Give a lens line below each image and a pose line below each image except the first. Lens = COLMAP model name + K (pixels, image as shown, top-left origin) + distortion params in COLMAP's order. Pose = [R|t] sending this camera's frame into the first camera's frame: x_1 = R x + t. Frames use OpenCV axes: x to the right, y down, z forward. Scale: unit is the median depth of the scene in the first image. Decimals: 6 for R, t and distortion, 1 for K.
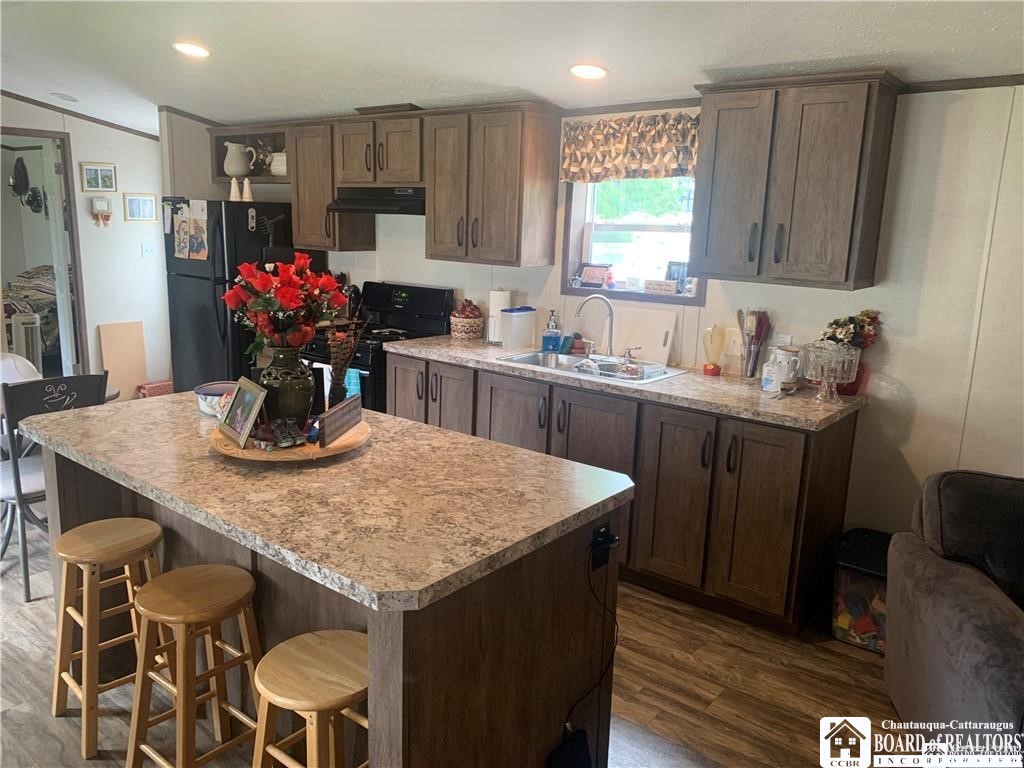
lens RADIAL K [[782.4, 0, 507.7], [0, 782.4, 386.9], [0, 0, 1]] dist [0.029963, -0.043700]
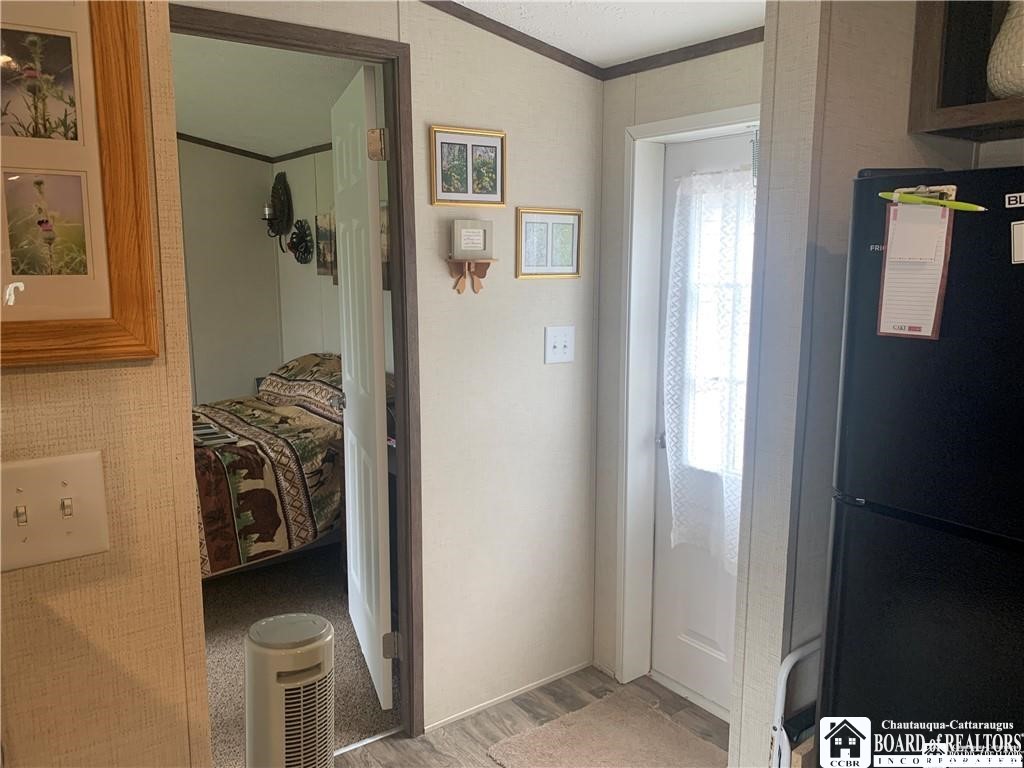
lens RADIAL K [[782.4, 0, 507.7], [0, 782.4, 386.9], [0, 0, 1]] dist [0.029963, -0.043700]
pose [[0.966007, 0.011535, -0.258257, -0.405163], [-0.024548, 0.998583, -0.047221, -0.142458], [0.257346, 0.051955, 0.964922, 0.647674]]
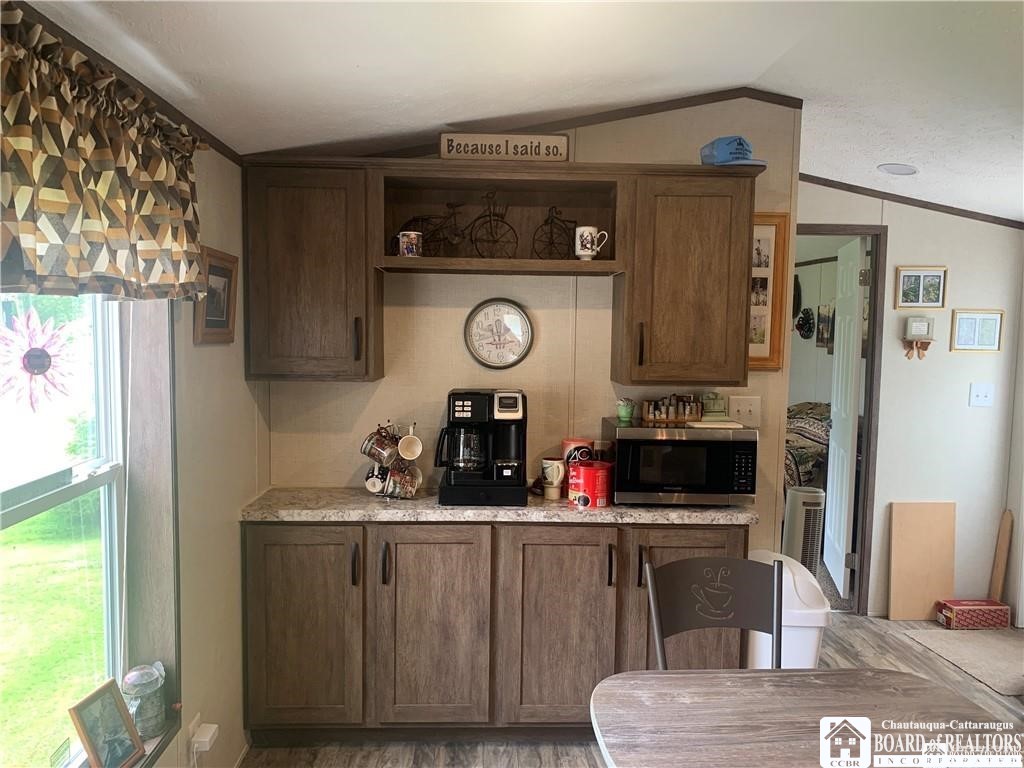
lens RADIAL K [[782.4, 0, 507.7], [0, 782.4, 386.9], [0, 0, 1]] dist [0.029963, -0.043700]
pose [[0.658480, 0.038640, -0.751605, -0.245458], [-0.153118, 0.984672, -0.083525, -0.072728], [0.736857, 0.170084, 0.654304, 0.316519]]
